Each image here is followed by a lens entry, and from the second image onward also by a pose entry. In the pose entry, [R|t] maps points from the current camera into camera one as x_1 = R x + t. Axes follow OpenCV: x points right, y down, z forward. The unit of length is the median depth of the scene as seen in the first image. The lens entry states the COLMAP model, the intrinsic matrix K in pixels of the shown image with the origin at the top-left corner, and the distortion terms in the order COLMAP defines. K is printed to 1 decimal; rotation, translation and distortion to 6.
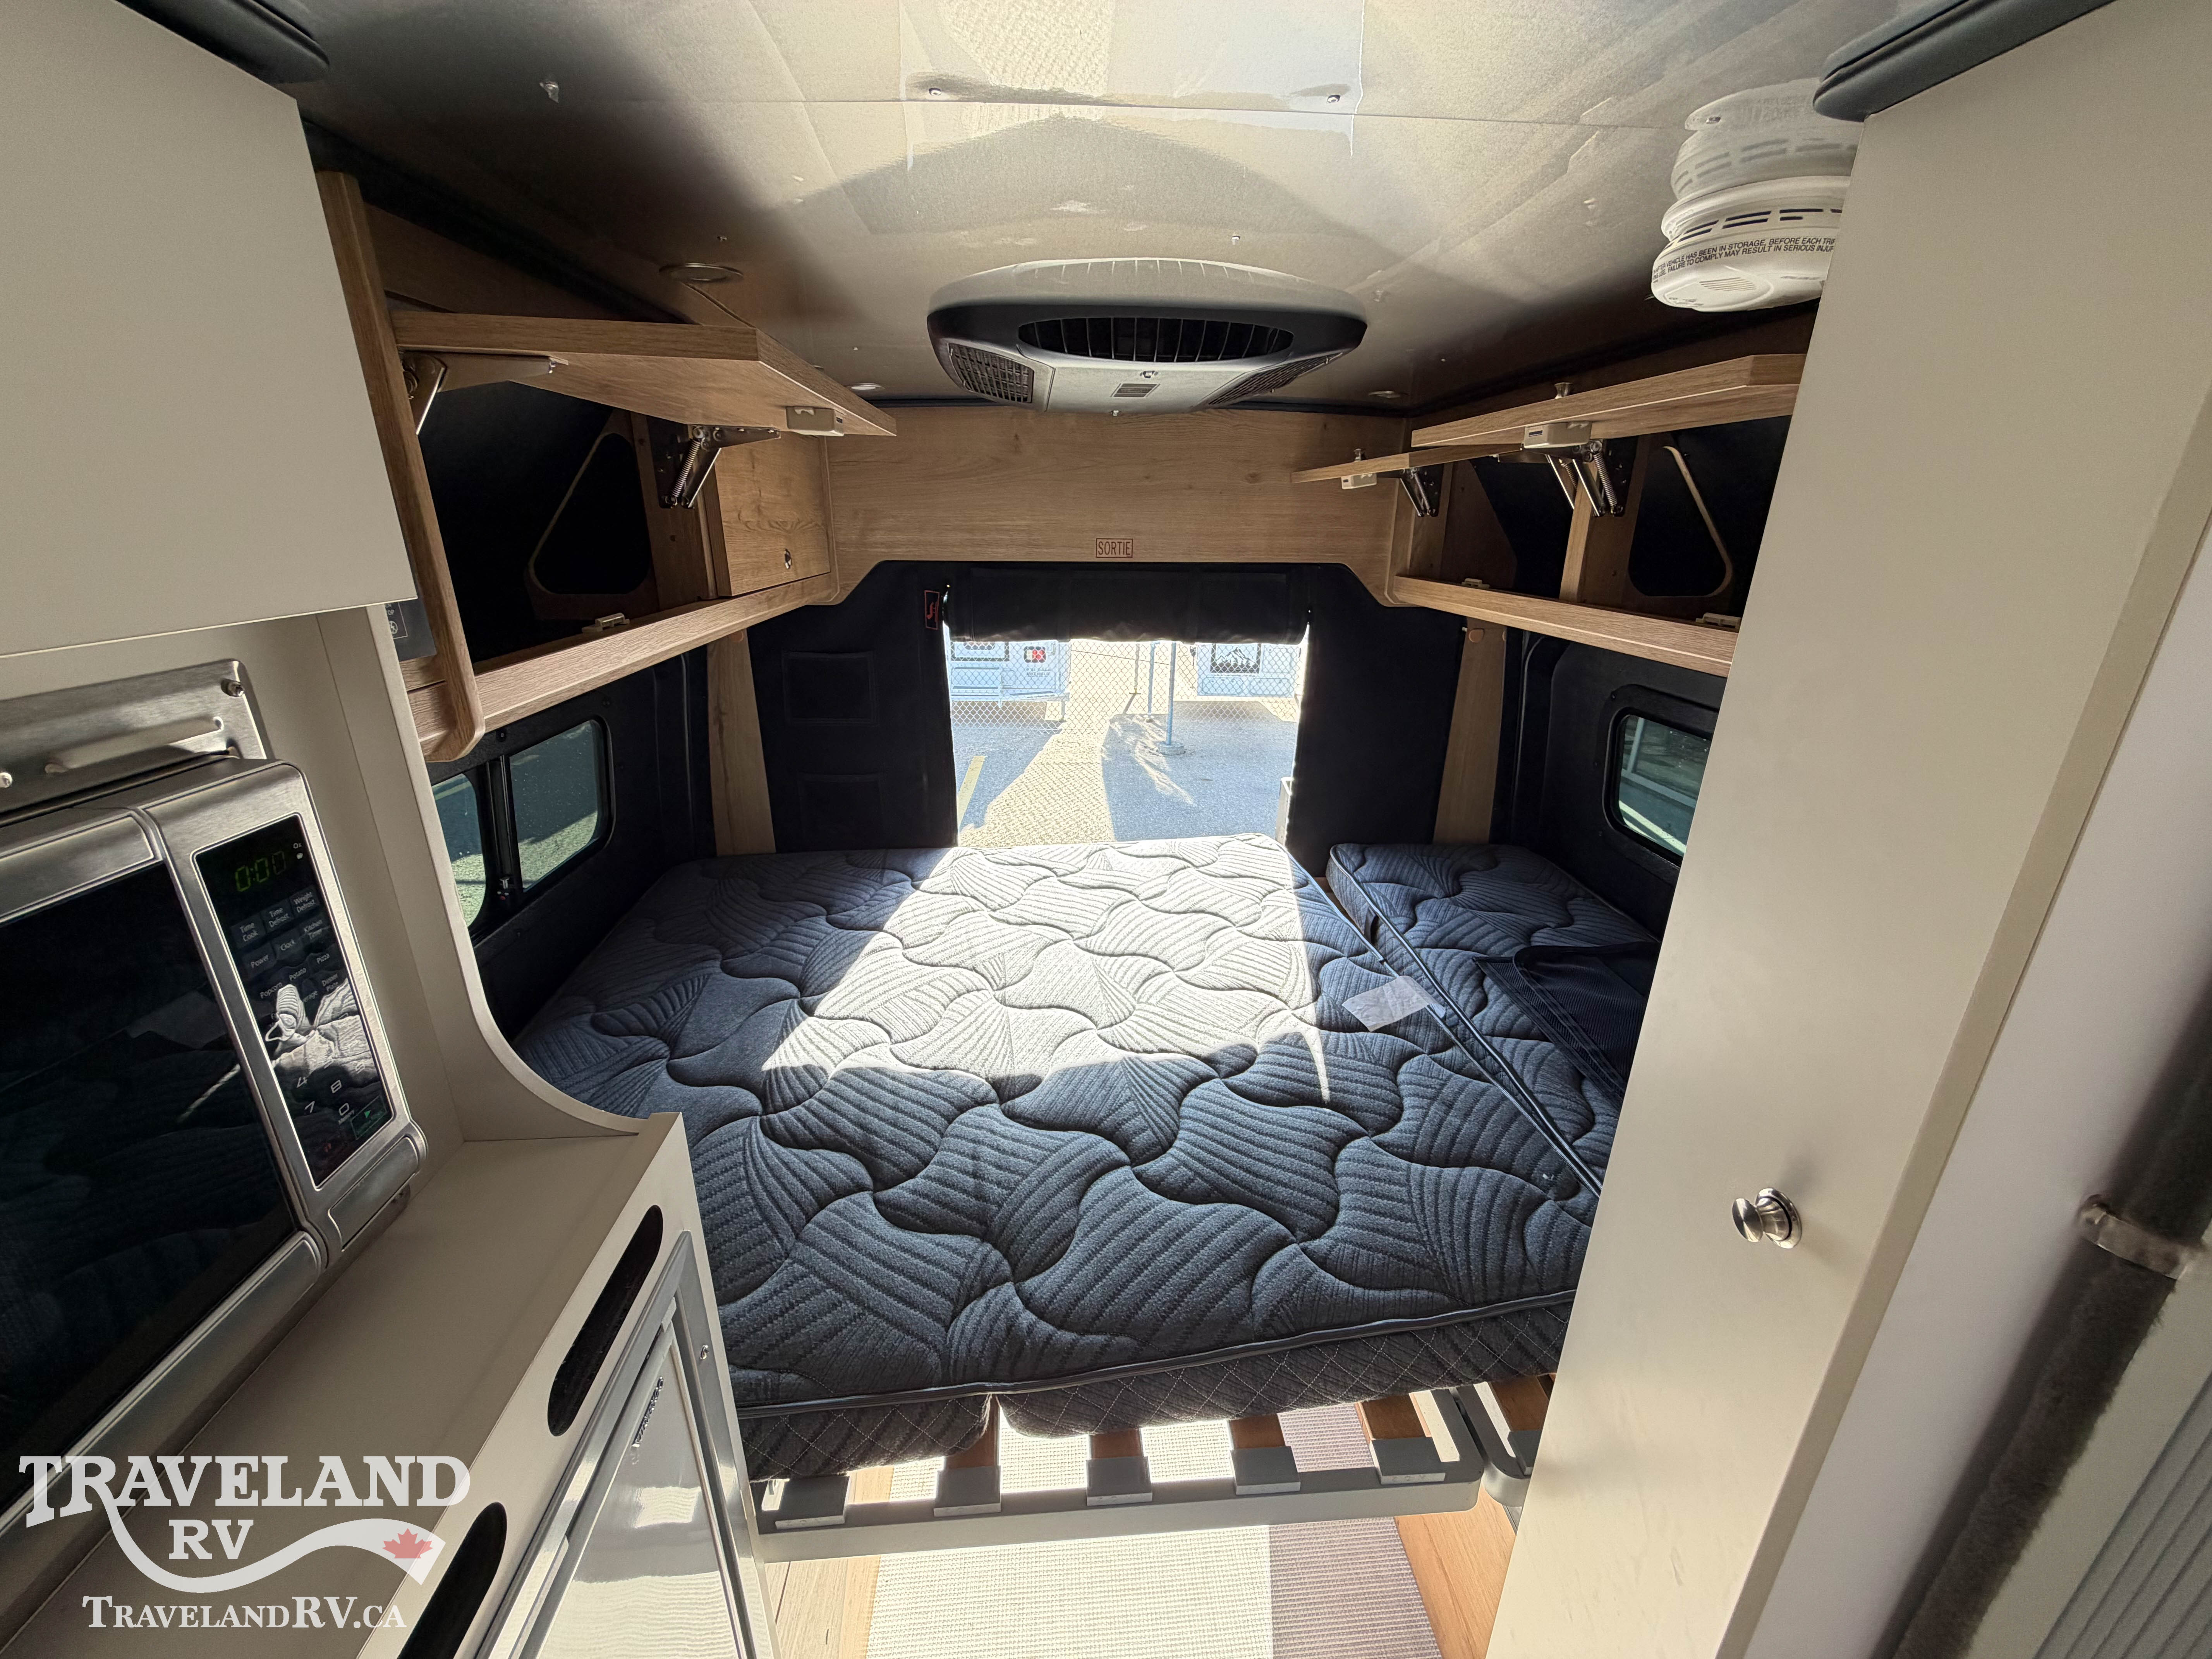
lens RADIAL K [[879.8, 0, 1101.5], [0, 879.8, 818.5], [0, 0, 1]] dist [-0.000752, -0.000022]
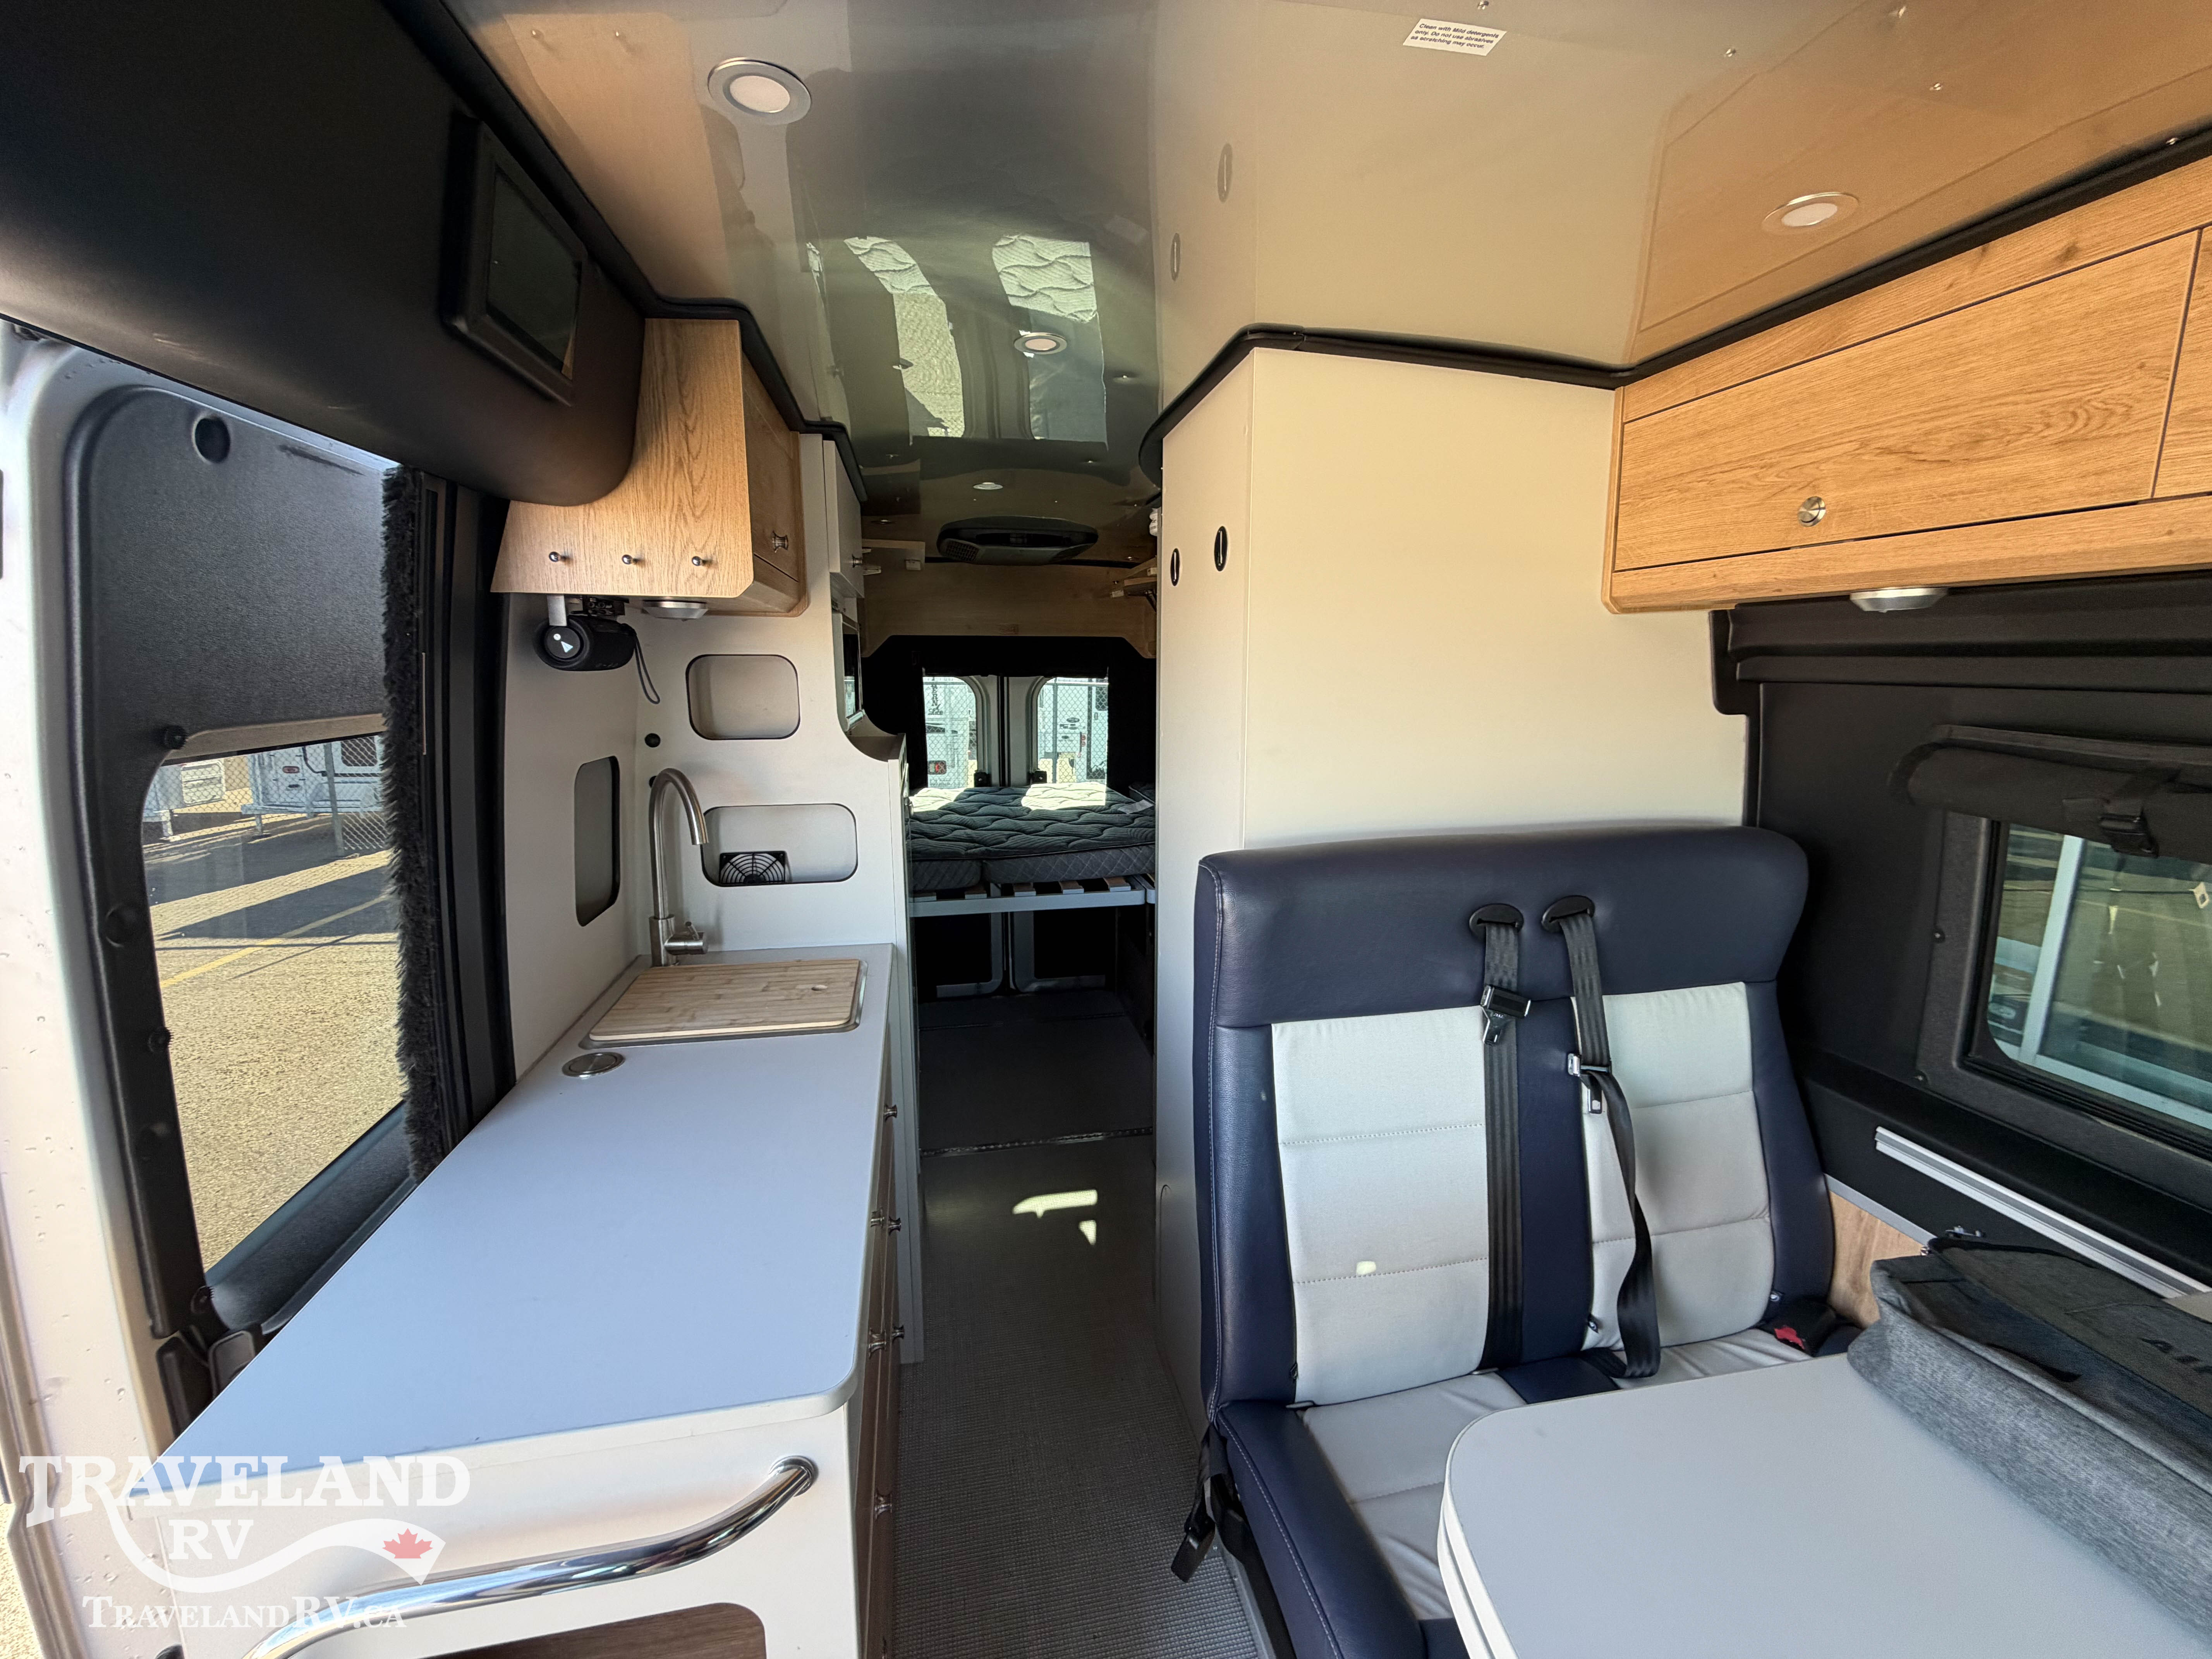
lens RADIAL K [[879.8, 0, 1099.1], [0, 879.8, 833.7], [0, 0, 1]] dist [-0.000752, -0.000022]
pose [[0.991967, -0.033017, 0.122111, -0.053496], [0.050142, 0.988889, -0.139946, 0.571358], [-0.116134, 0.144945, 0.982601, -1.197089]]
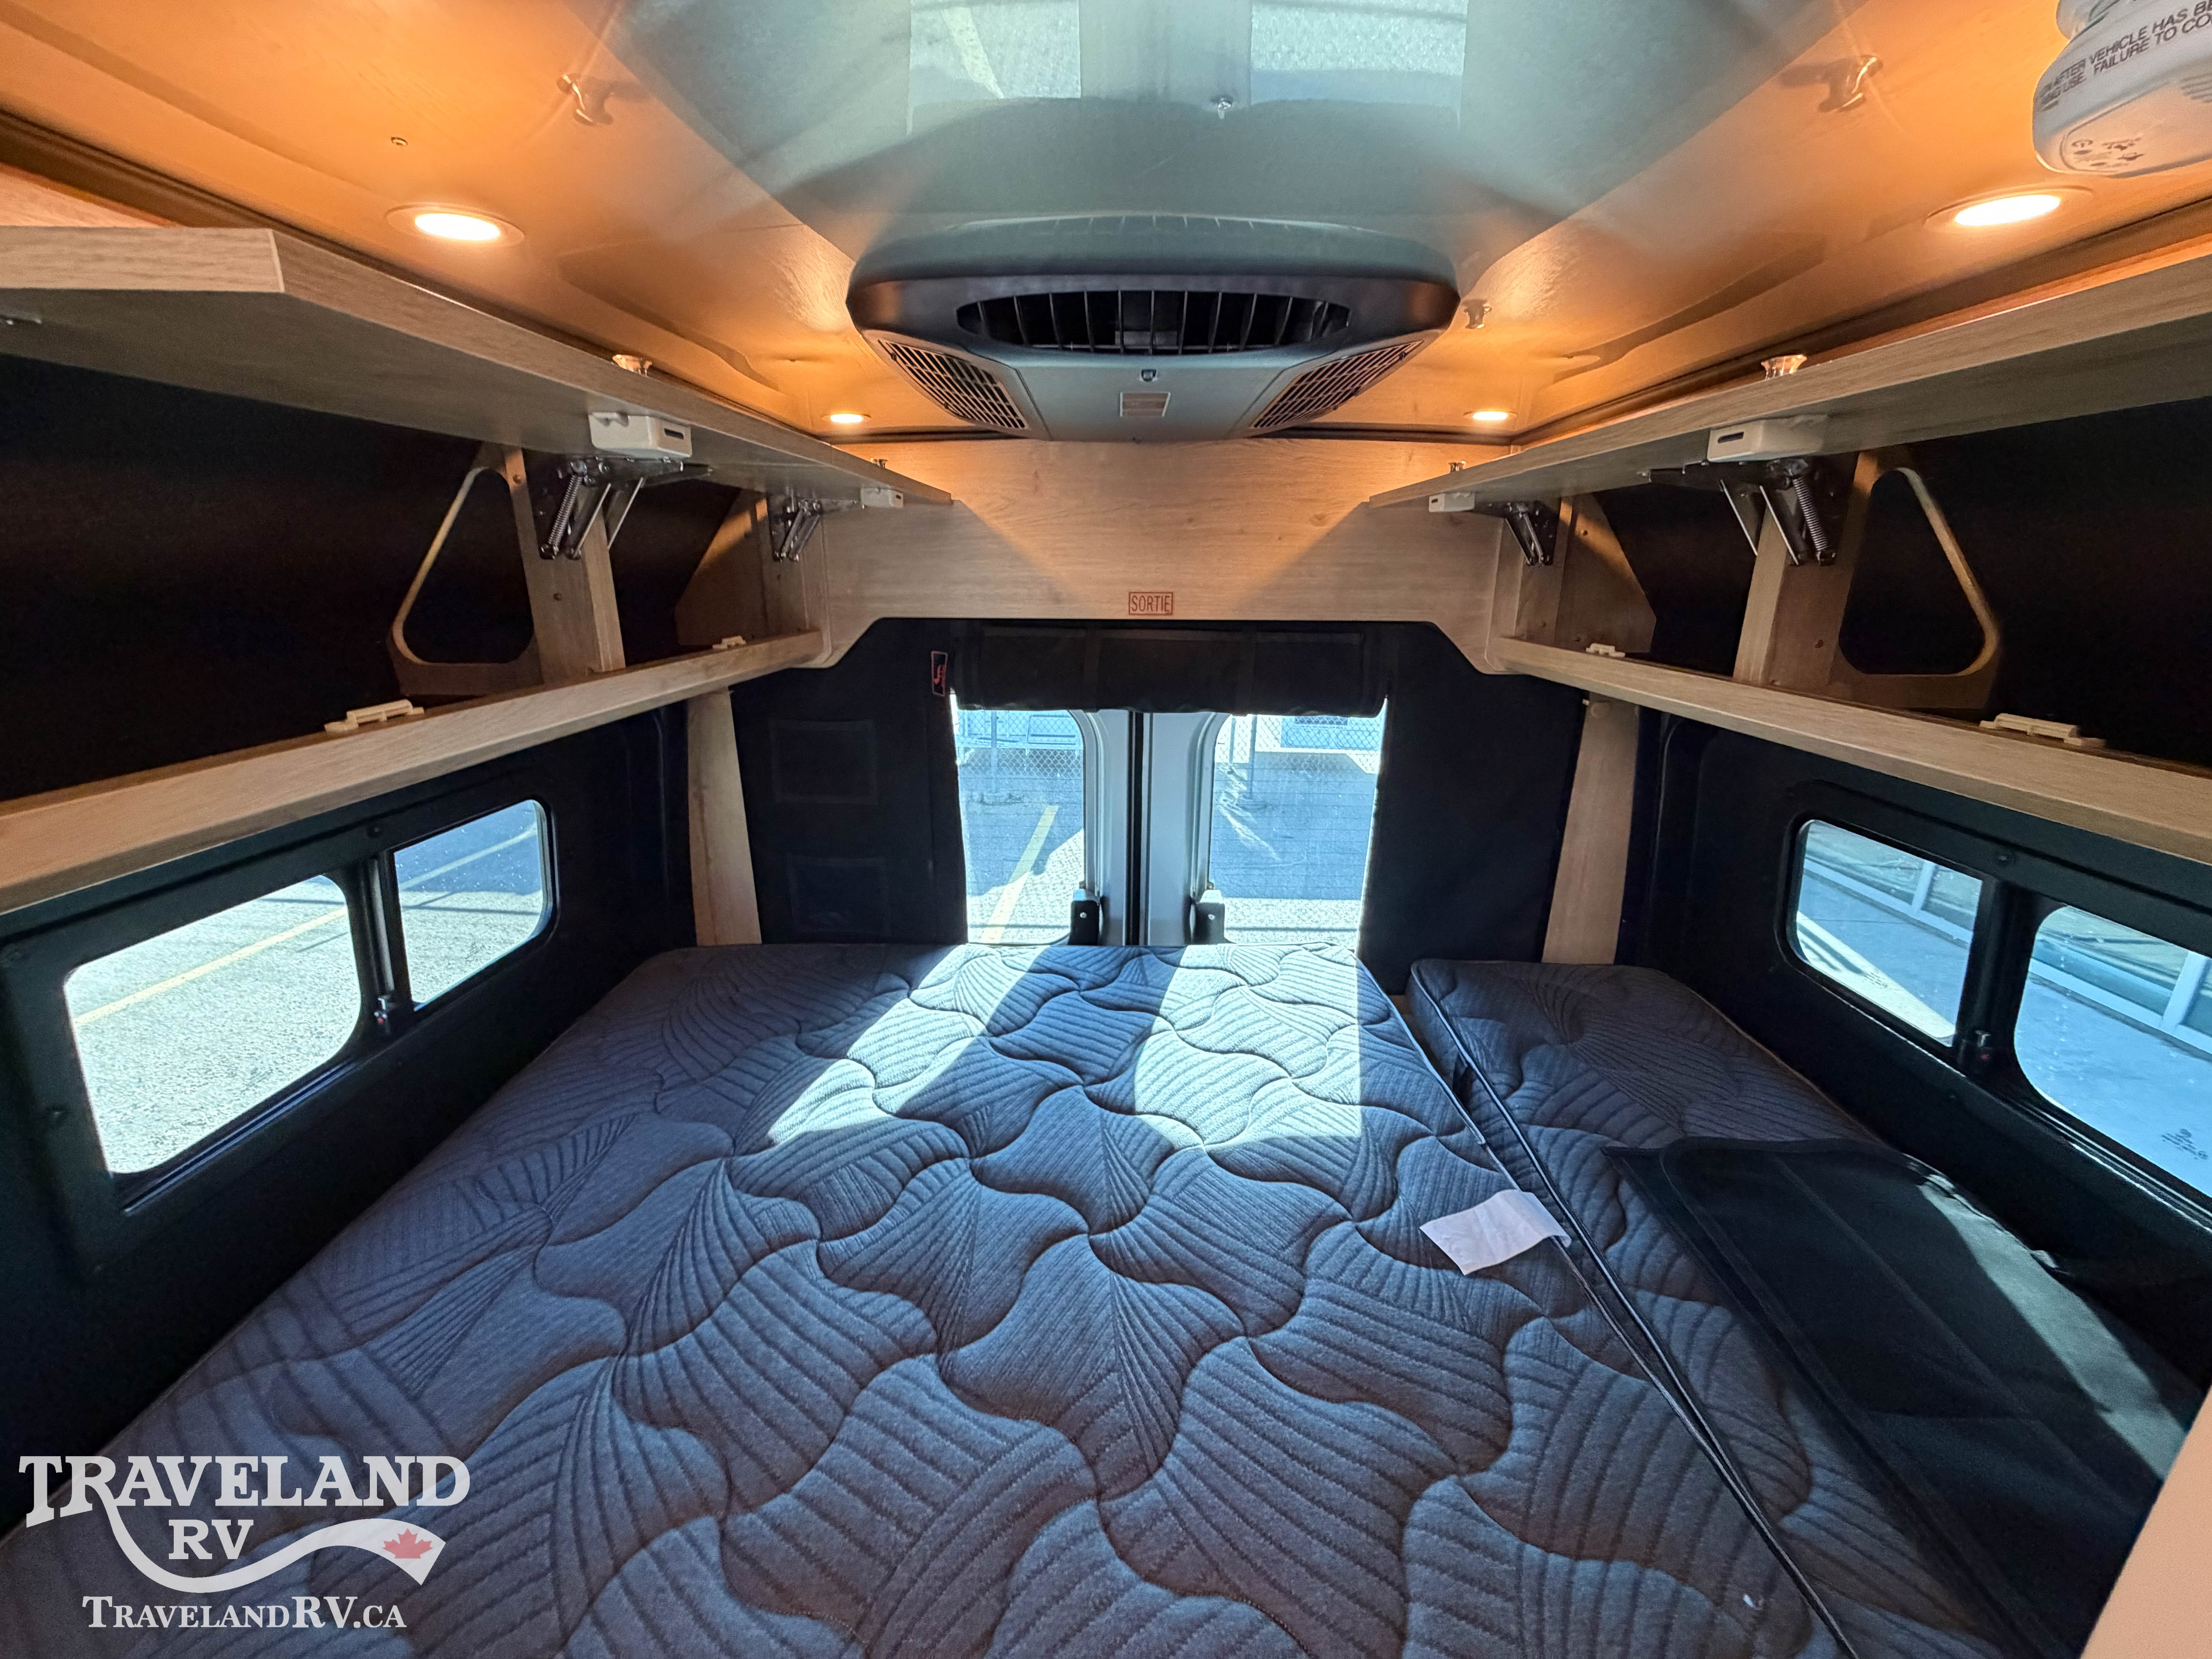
lens RADIAL K [[879.8, 0, 1113.2], [0, 879.8, 819.6], [0, 0, 1]] dist [-0.000752, -0.000022]
pose [[0.996223, 0.020070, -0.084481, 0.068632], [-0.024128, 0.998590, -0.047294, -0.076616], [0.083412, 0.049154, 0.995302, 0.216438]]
